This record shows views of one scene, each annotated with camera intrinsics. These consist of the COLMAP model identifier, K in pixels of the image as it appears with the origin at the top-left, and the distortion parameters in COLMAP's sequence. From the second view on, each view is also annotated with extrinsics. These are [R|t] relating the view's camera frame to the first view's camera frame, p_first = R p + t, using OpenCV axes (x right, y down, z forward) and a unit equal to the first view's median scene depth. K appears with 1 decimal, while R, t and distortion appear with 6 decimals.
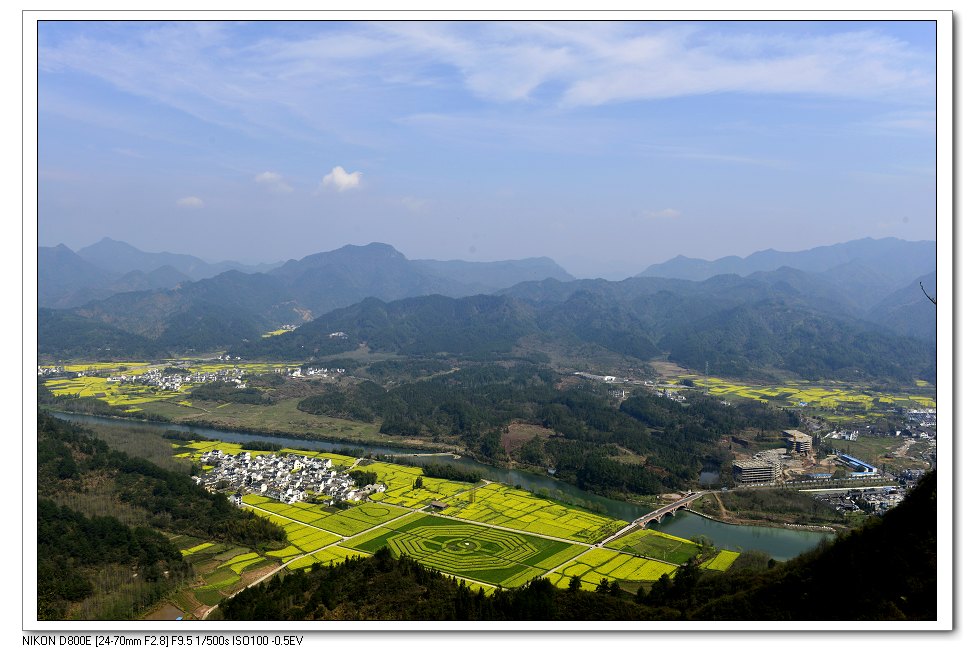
lens RADIAL K [[774.1, 0, 483.4], [0, 774.1, 325.1], [0, 0, 1]] dist [0.048805, 0.027595]
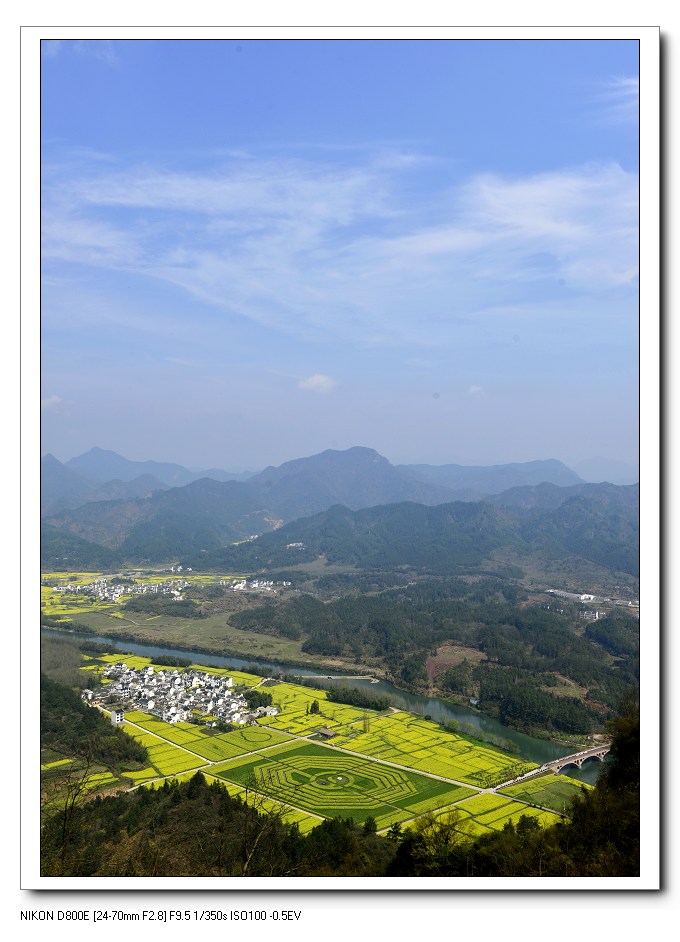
lens RADIAL K [[863.9, 0, 340.1], [0, 863.9, 469.0], [0, 0, 1]] dist [0.037292, 0.000000]
pose [[0.977136, -0.013053, -0.212214, 0.117233], [-0.004752, 0.996524, -0.083175, 0.010601], [0.212562, 0.082282, 0.973677, 0.015604]]
